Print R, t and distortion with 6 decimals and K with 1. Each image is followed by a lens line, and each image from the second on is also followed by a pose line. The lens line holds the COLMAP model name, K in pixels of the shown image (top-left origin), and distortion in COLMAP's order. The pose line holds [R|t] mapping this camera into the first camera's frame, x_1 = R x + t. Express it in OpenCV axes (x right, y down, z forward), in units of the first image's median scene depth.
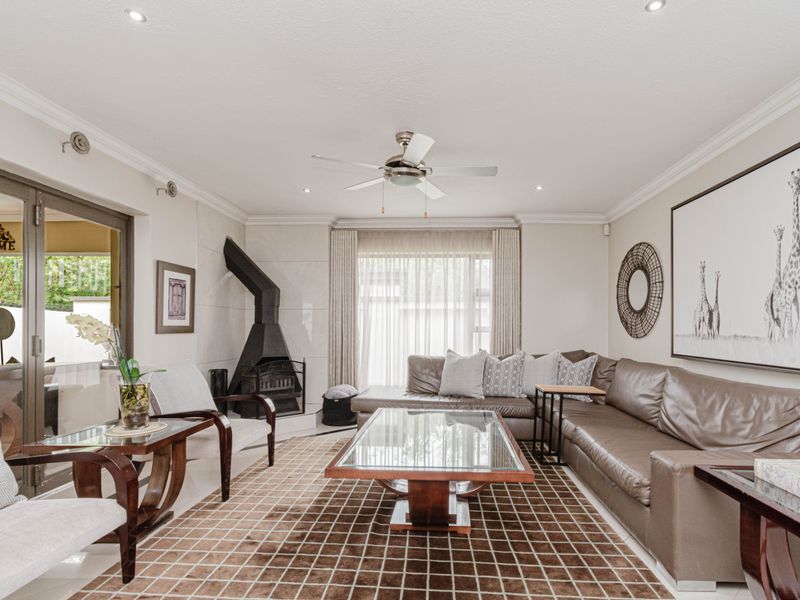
lens RADIAL K [[415.3, 0, 402.2], [0, 415.3, 318.0], [0, 0, 1]] dist [0.032399, -0.000308]
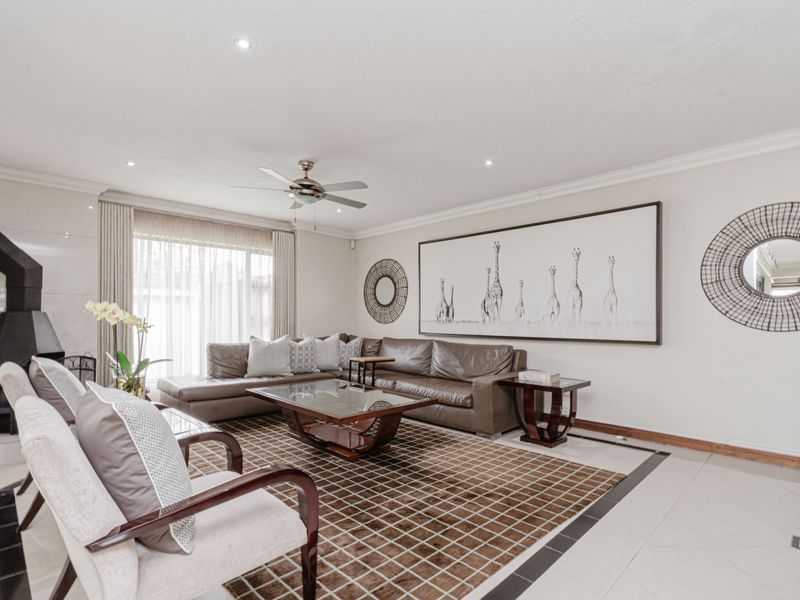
lens RADIAL K [[400.7, 0, 400.0], [0, 400.7, 300.0], [0, 0, 1]] dist [-0.002628, -0.000369]
pose [[0.697828, 0.030326, 0.715623, -0.411348], [-0.018716, 0.999534, -0.024106, -0.001234], [-0.716020, 0.003428, 0.698071, -0.022430]]
